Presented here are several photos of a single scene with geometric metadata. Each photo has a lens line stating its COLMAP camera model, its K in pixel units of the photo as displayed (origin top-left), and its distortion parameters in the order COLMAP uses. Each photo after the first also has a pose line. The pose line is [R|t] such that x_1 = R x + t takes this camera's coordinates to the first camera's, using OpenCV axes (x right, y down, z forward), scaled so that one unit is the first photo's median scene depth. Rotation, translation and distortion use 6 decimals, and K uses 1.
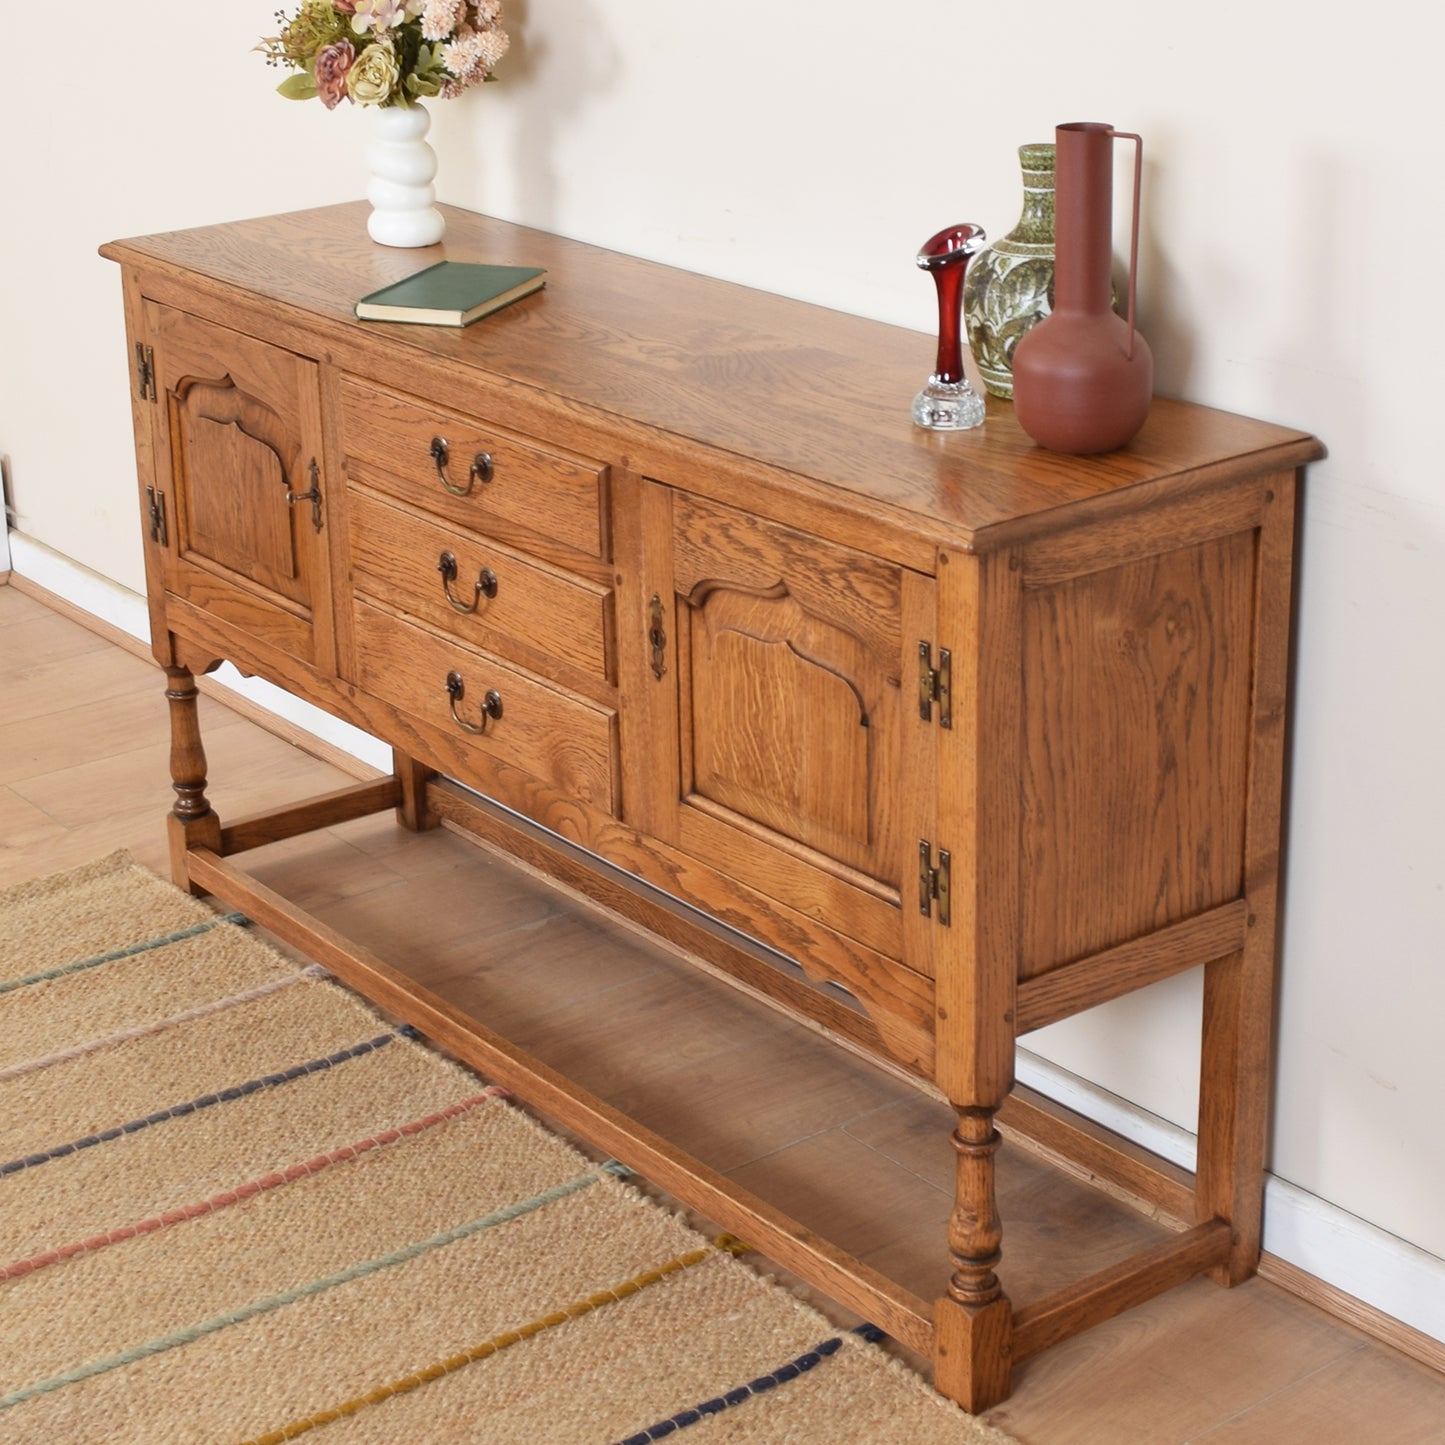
lens RADIAL K [[2930.0, 0, 806.2], [0, 2930.0, 551.2], [0, 0, 1]] dist [-0.076860, -0.063579]
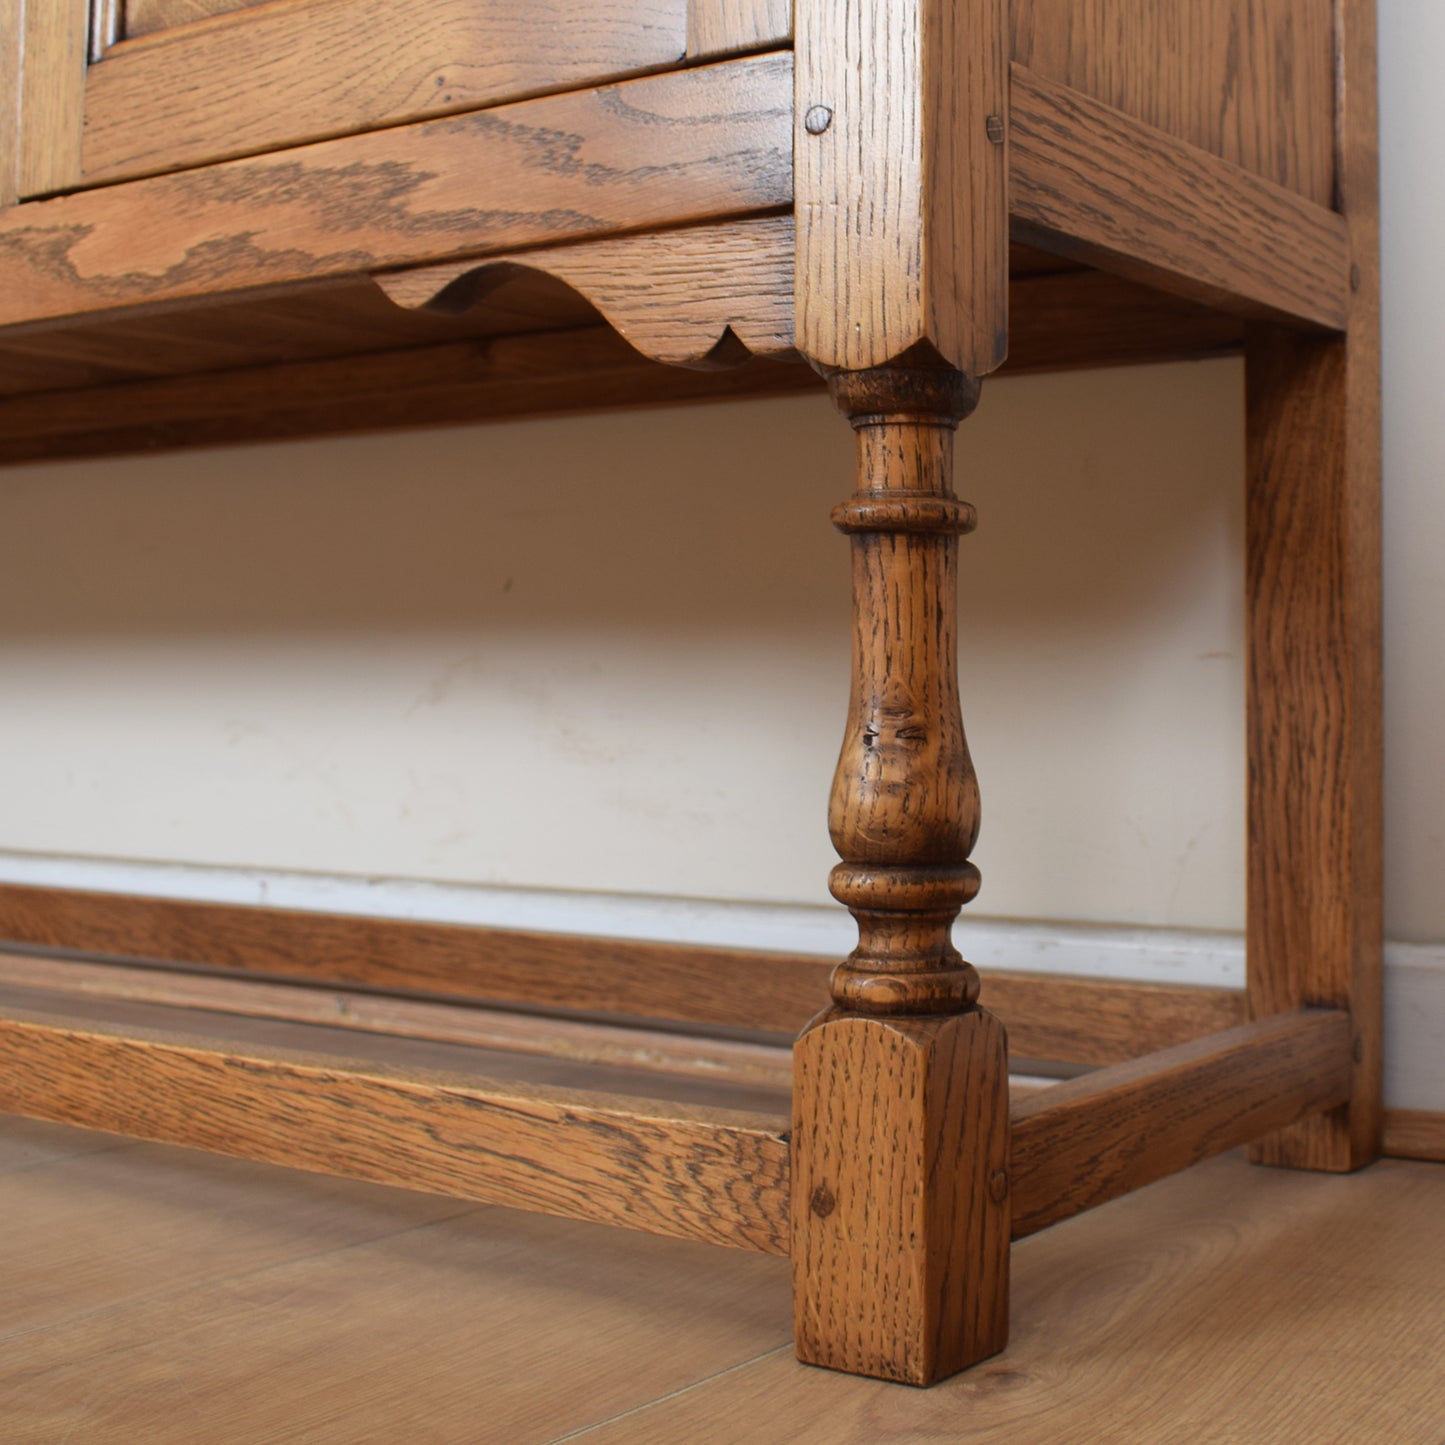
lens RADIAL K [[2158.8, 0, 969.5], [0, 2158.8, 588.2], [0, 0, 1]] dist [-0.104198, 0.026928]
pose [[0.944096, 0.025876, 0.328653, -0.020766], [0.090481, 0.938294, -0.333793, 0.284942], [-0.317011, 0.344869, 0.883499, 0.727471]]
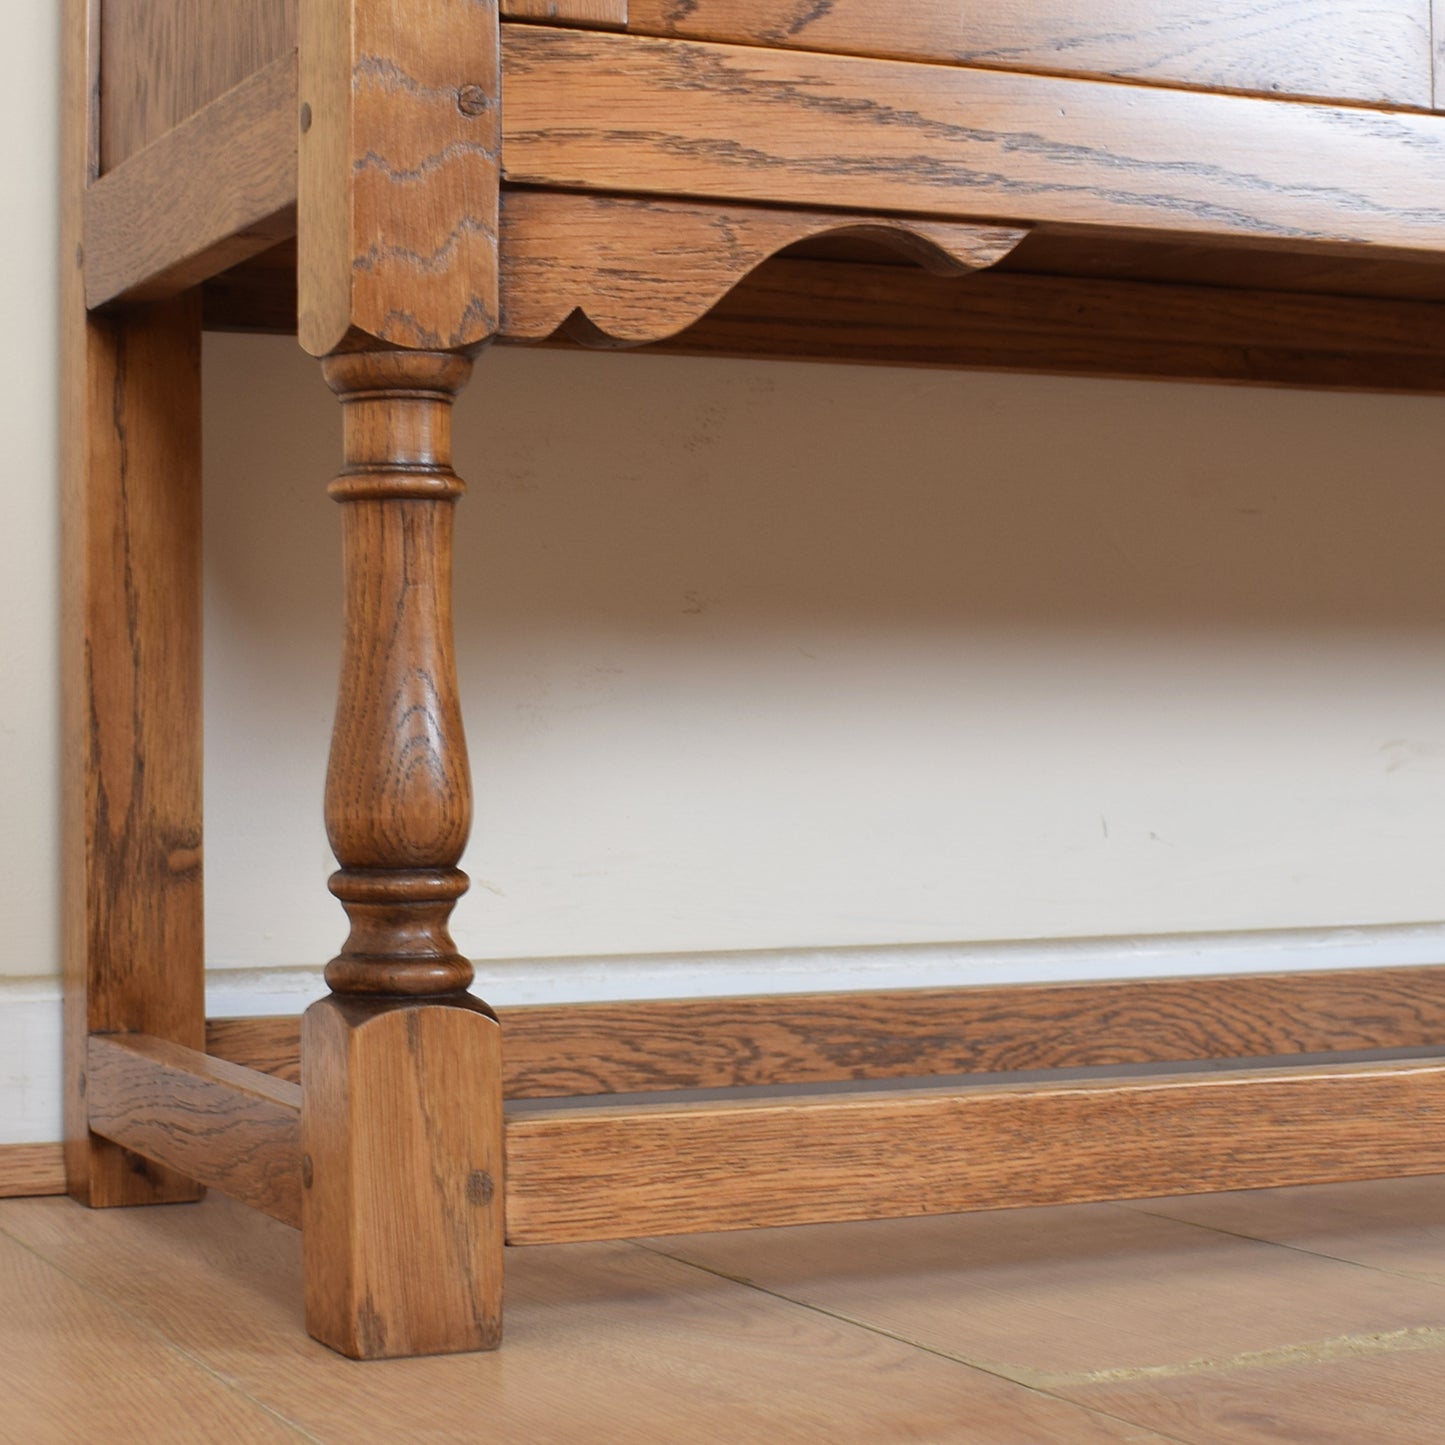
lens RADIAL K [[3068.6, 0, 601.4], [0, 3068.6, 617.7], [0, 0, 1]] dist [-0.060314, -0.229367]
pose [[0.275010, 0.047053, 0.960289, -0.627269], [0.294565, 0.946645, -0.130743, 0.133884], [-0.915205, 0.318824, 0.246477, 1.246484]]
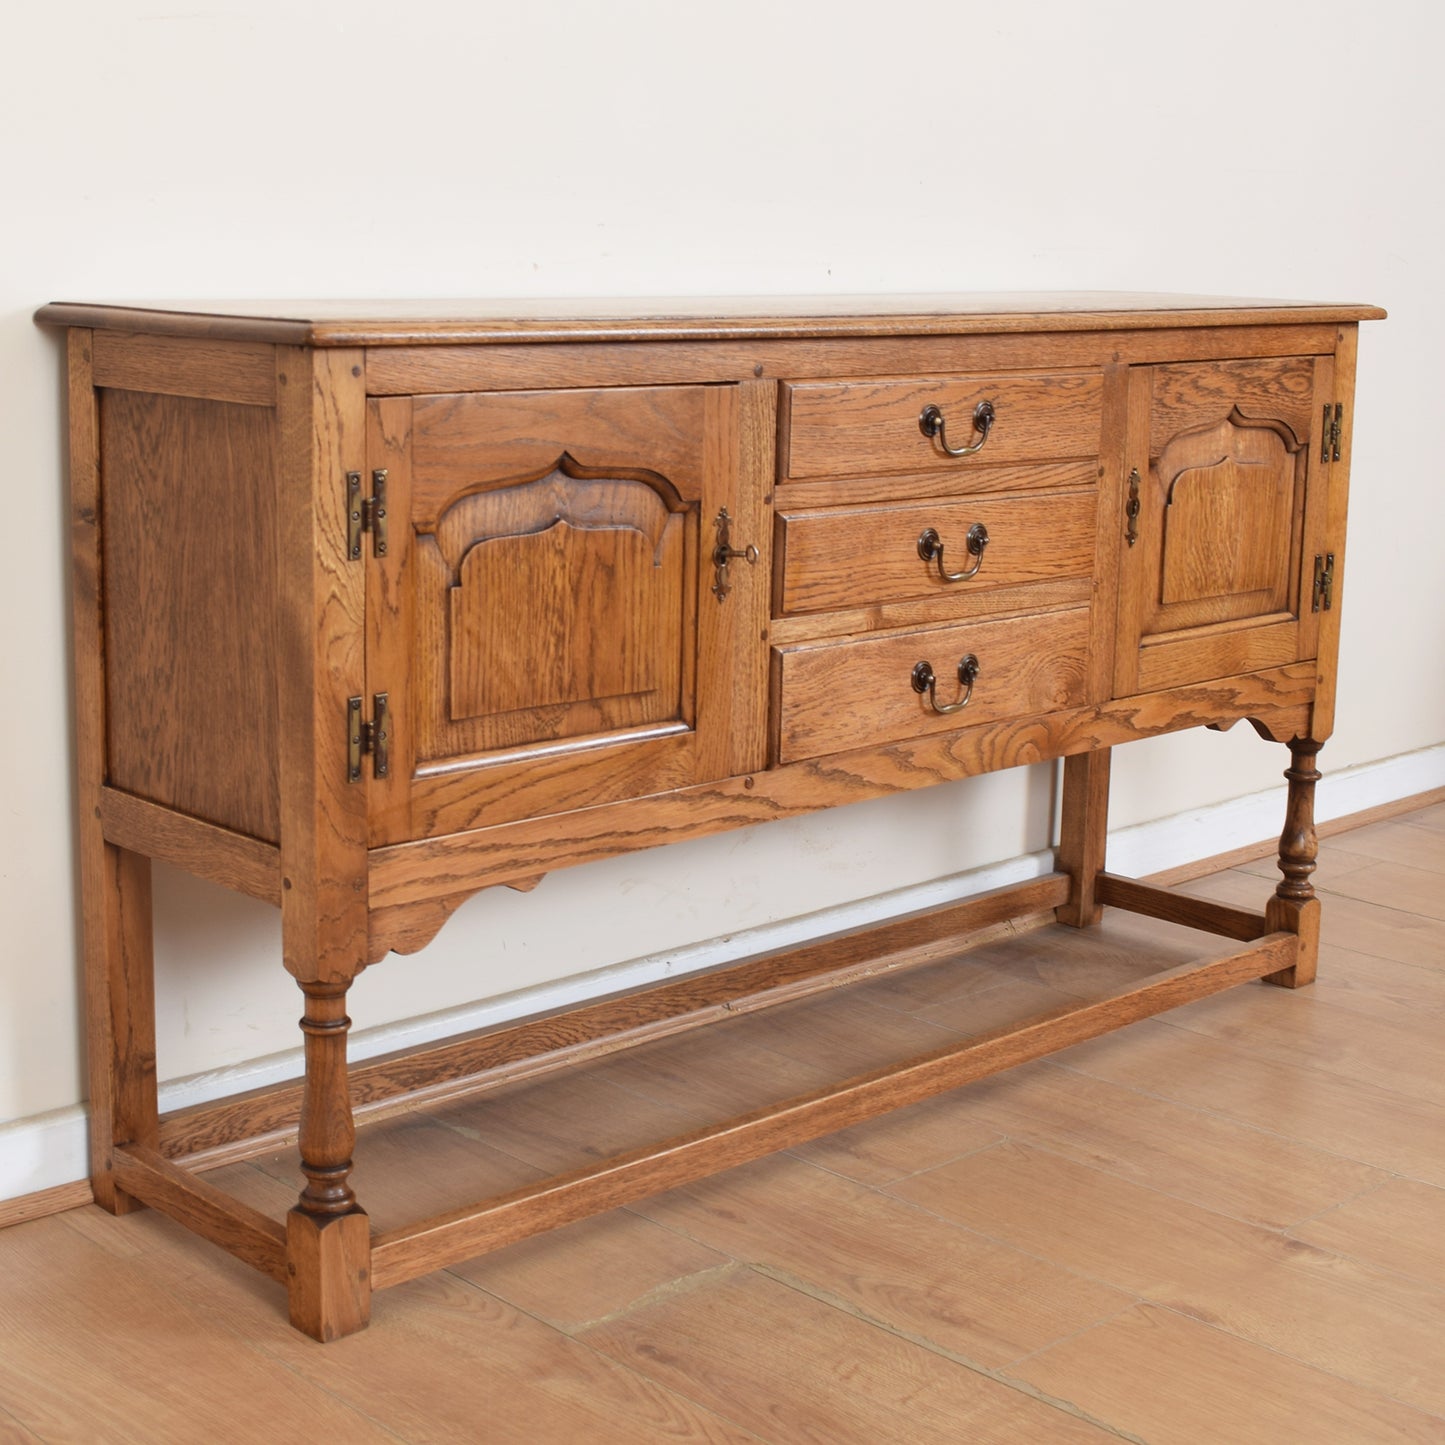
lens RADIAL K [[2366.1, 0, 590.3], [0, 2366.1, 629.4], [0, 0, 1]] dist [-0.067818, -0.094960]
pose [[-0.039341, -0.156805, 0.986846, -0.981632], [0.292813, 0.942445, 0.161423, -0.139736], [-0.955360, 0.295312, 0.008838, 1.233552]]
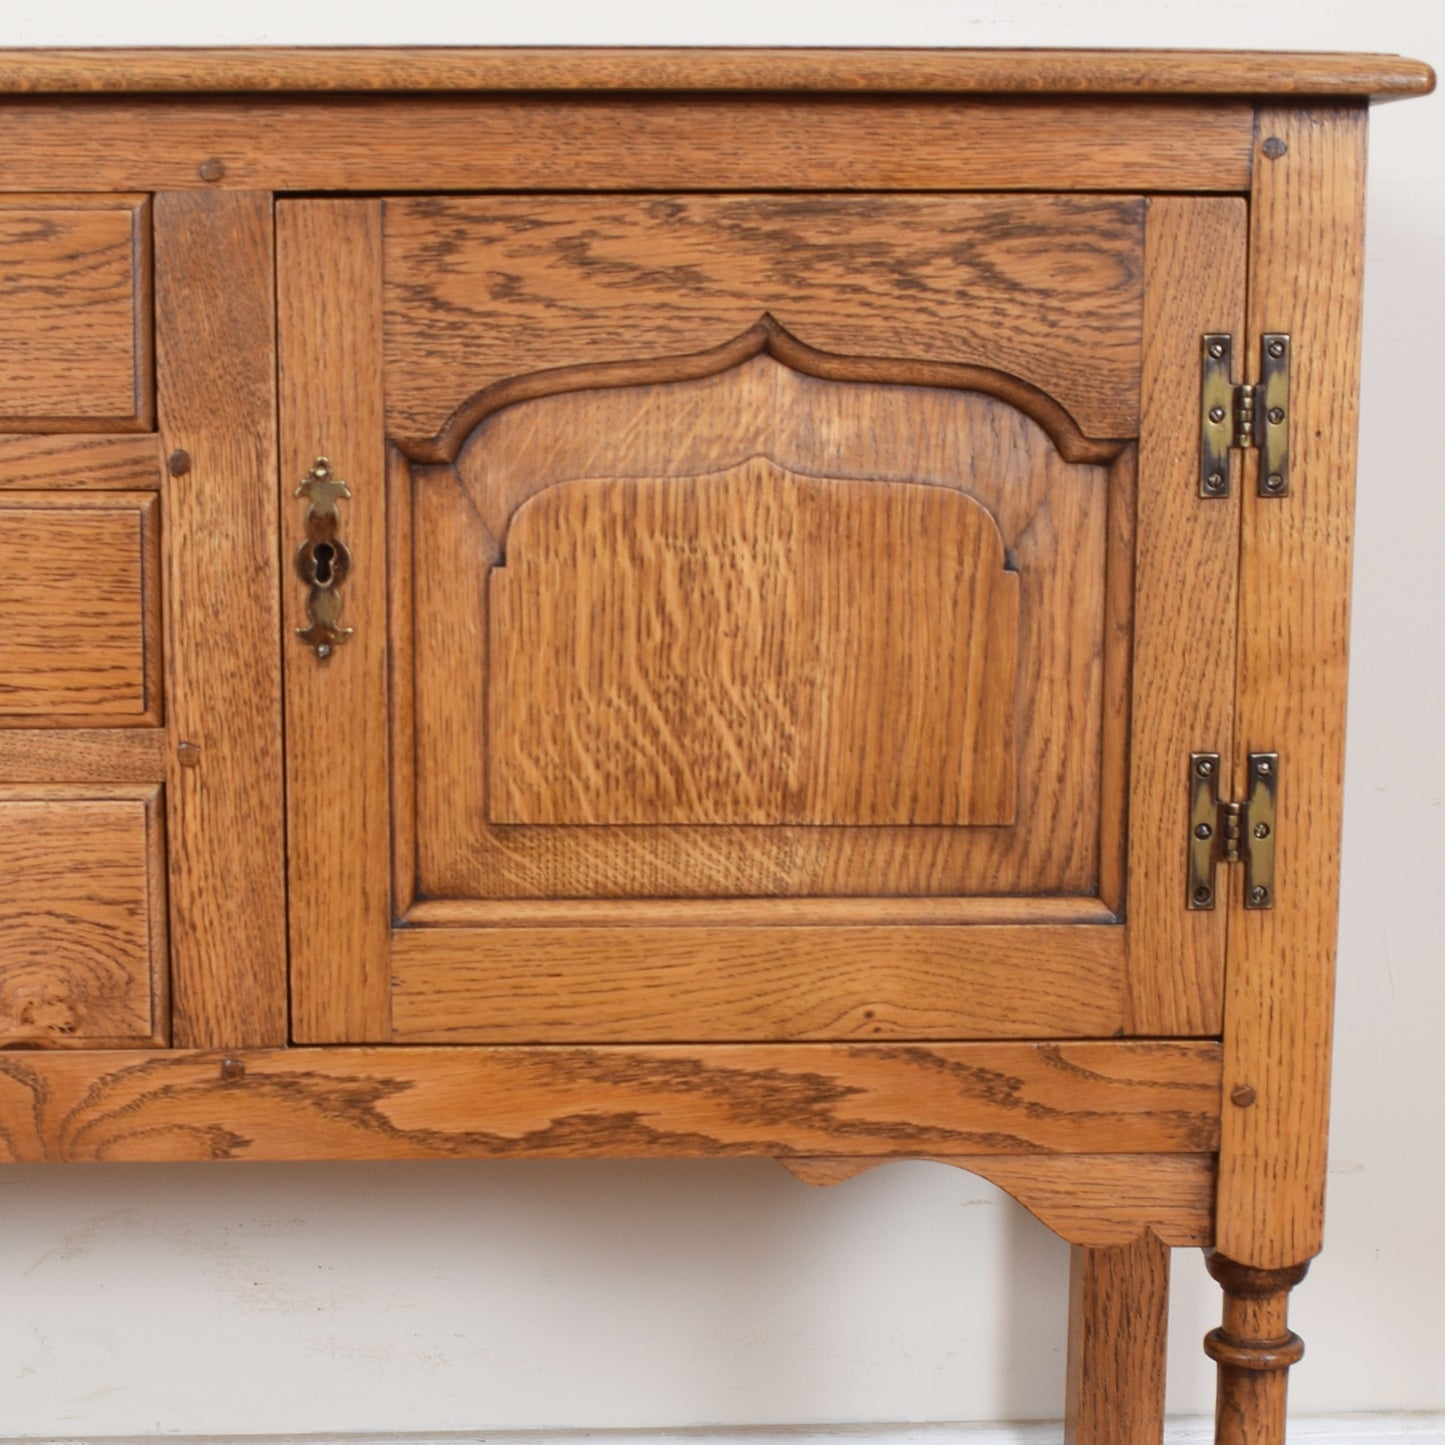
lens RADIAL K [[3204.5, 0, 662.6], [0, 3204.5, 930.4], [0, 0, 1]] dist [-0.083199, -0.061061]
pose [[0.589416, -0.141909, 0.795267, -0.428019], [0.237118, 0.971478, -0.002388, 0.099993], [-0.772246, 0.189979, 0.606254, 0.685260]]
